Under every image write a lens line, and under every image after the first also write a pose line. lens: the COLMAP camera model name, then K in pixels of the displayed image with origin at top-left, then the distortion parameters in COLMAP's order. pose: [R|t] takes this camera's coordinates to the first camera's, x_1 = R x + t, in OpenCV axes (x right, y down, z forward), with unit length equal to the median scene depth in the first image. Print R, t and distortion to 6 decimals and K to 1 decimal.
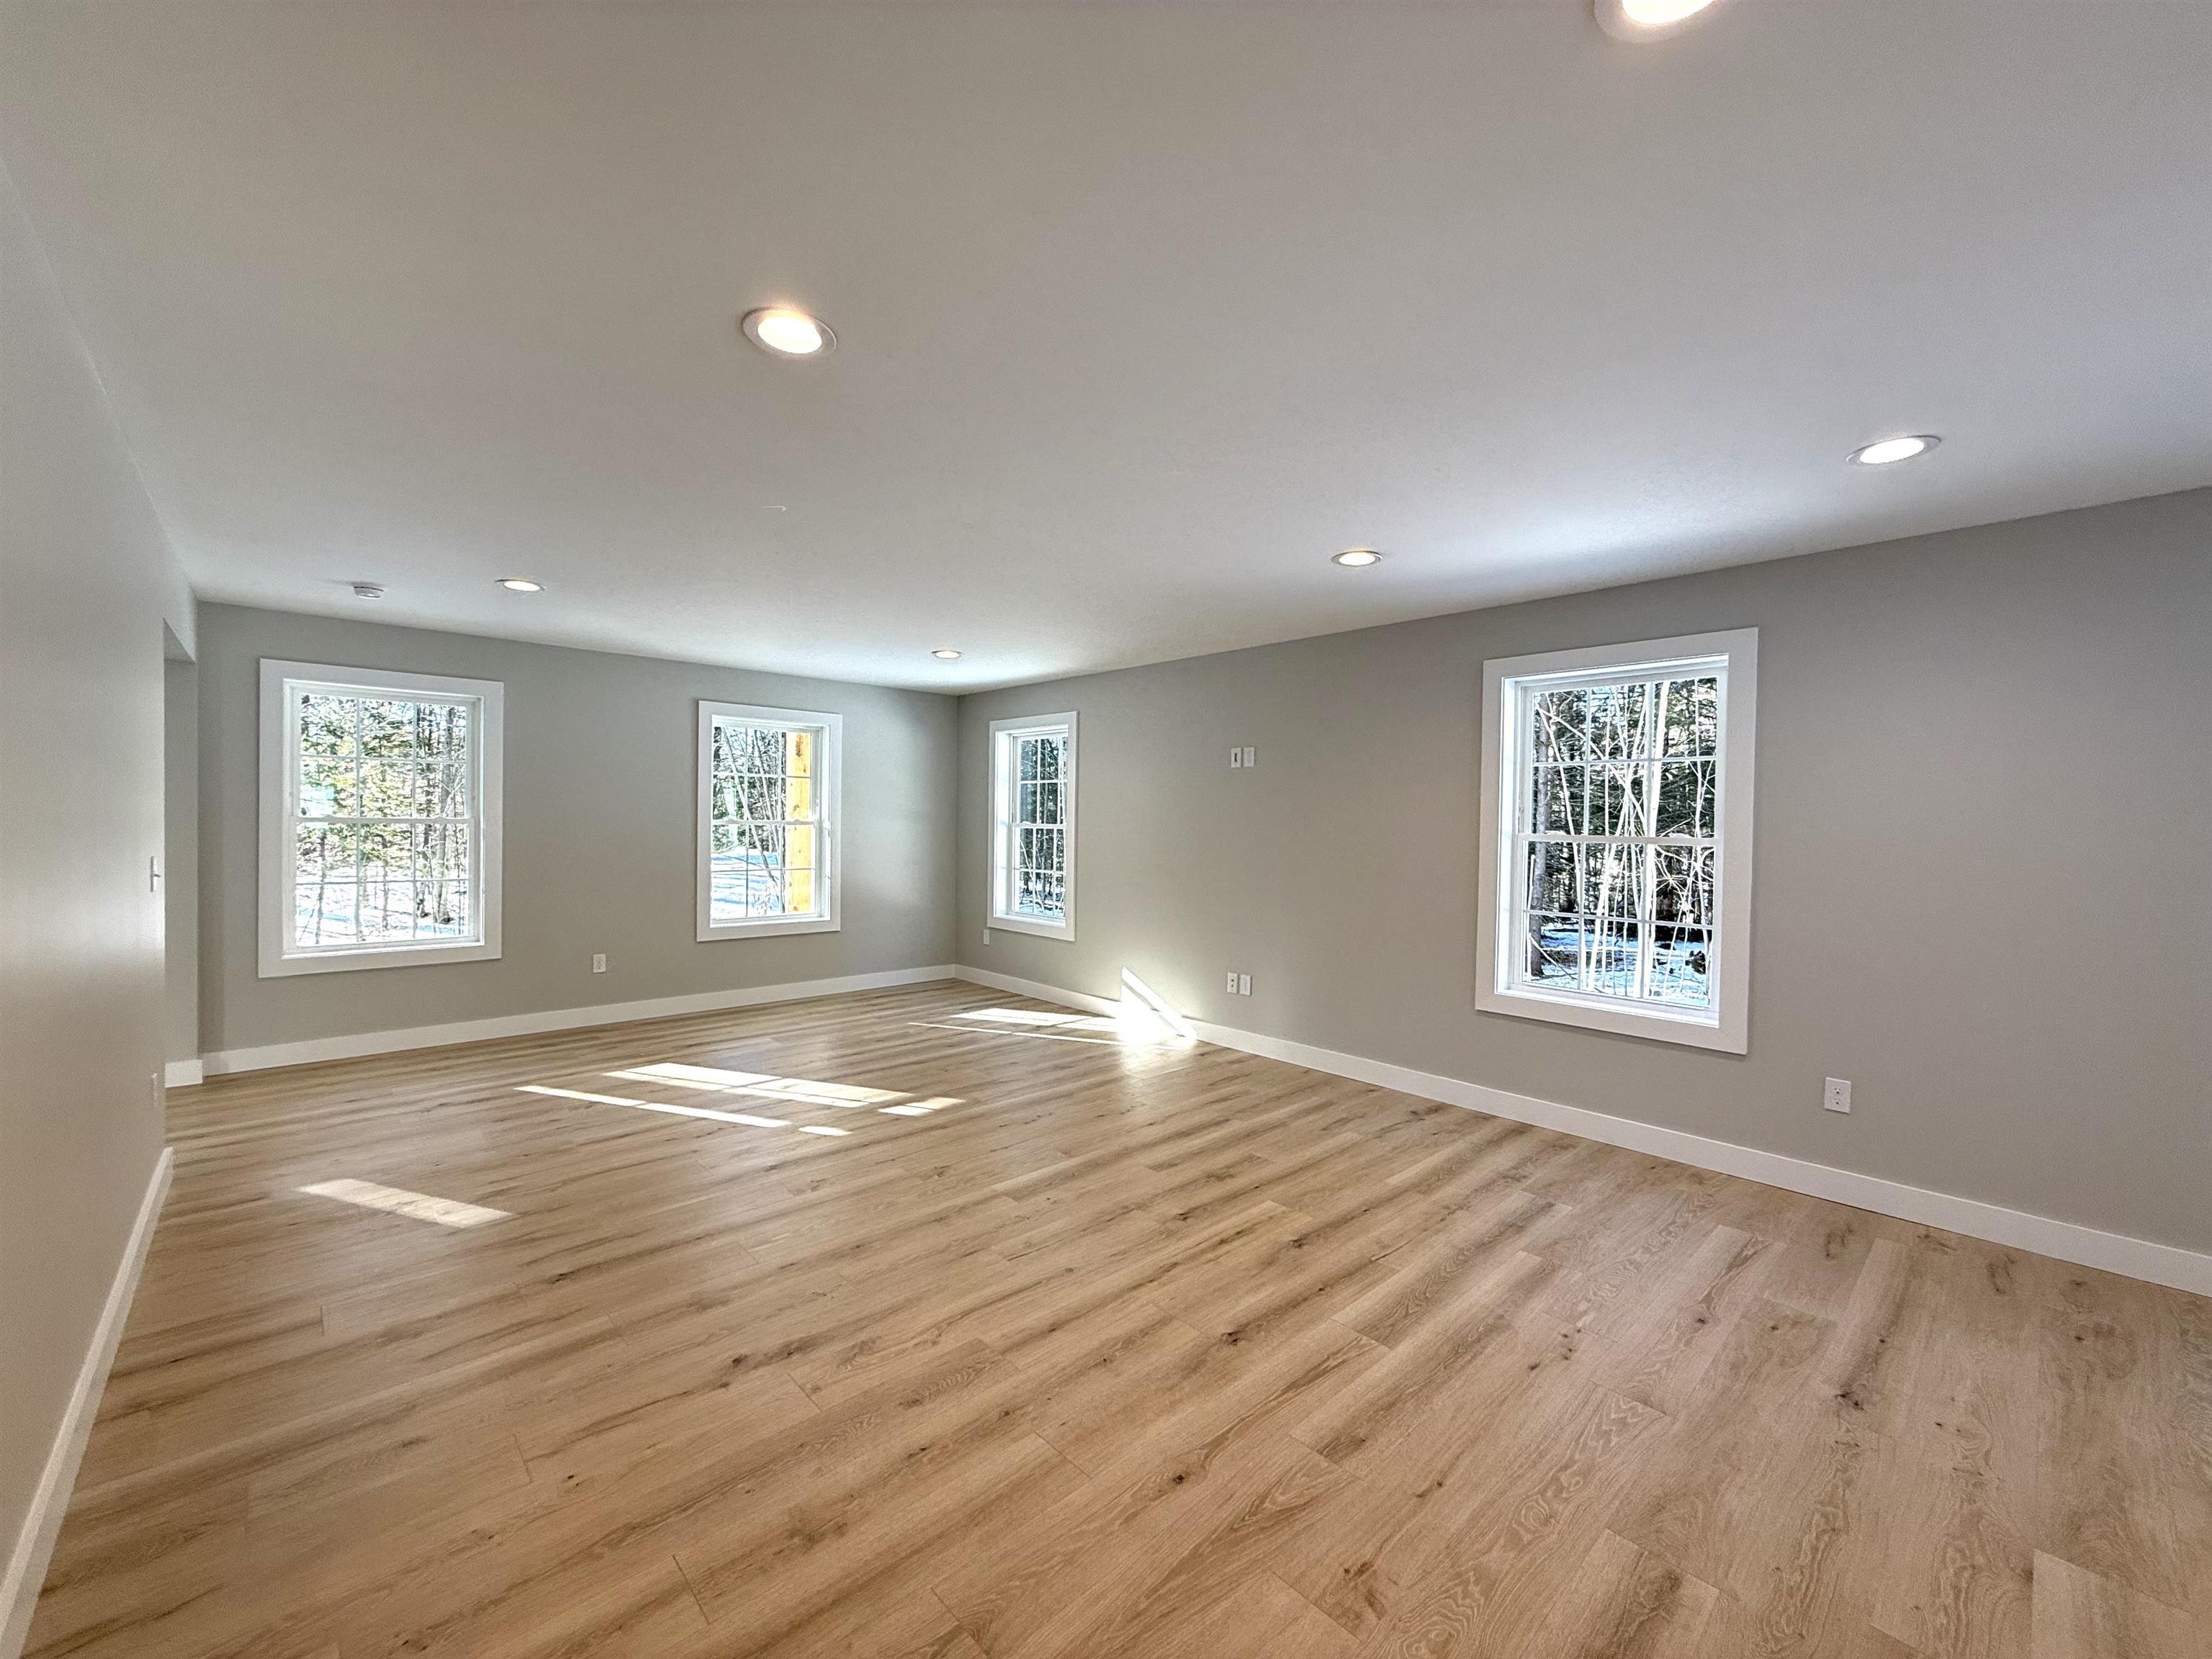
lens RADIAL K [[882.5, 0, 1099.1], [0, 882.5, 834.4], [0, 0, 1]] dist [0.004722, 0.000463]
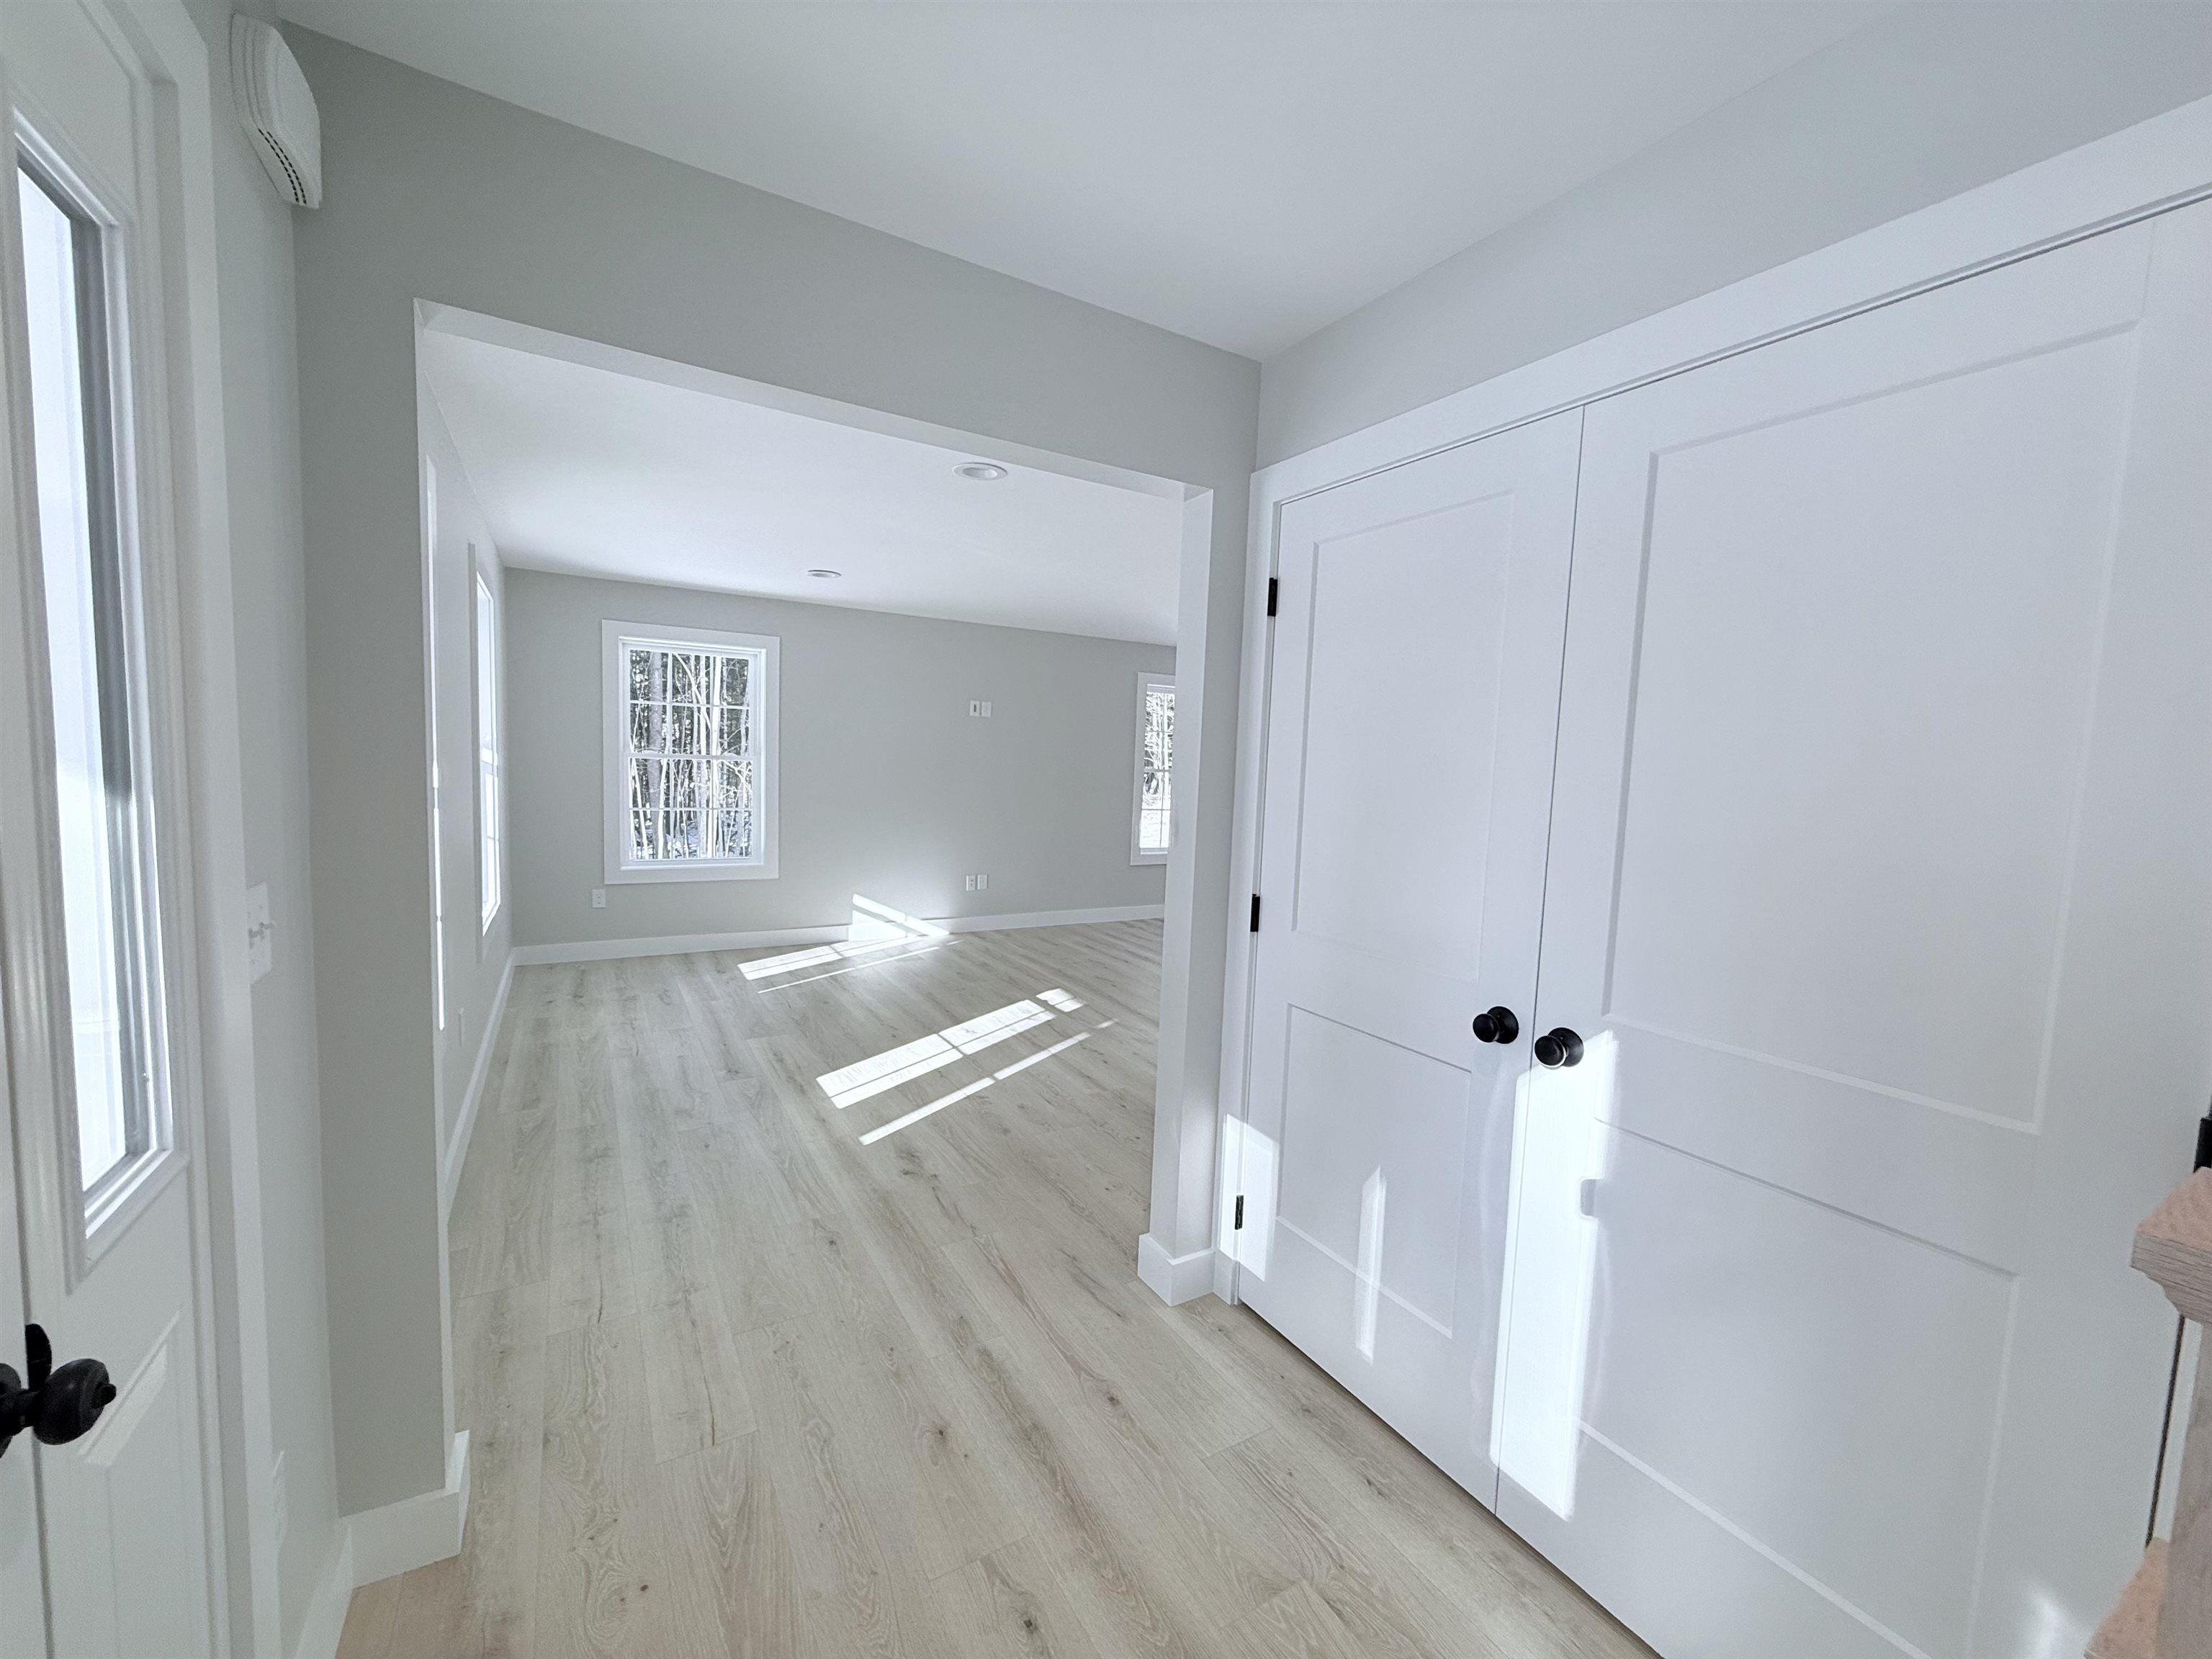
lens RADIAL K [[882.5, 0, 1102.3], [0, 882.5, 830.3], [0, 0, 1]] dist [0.004722, 0.000463]
pose [[0.204660, -0.086127, 0.975037, -1.752848], [-0.018319, 0.995610, 0.091790, -0.051409], [-0.978662, -0.036648, 0.202183, 0.904026]]
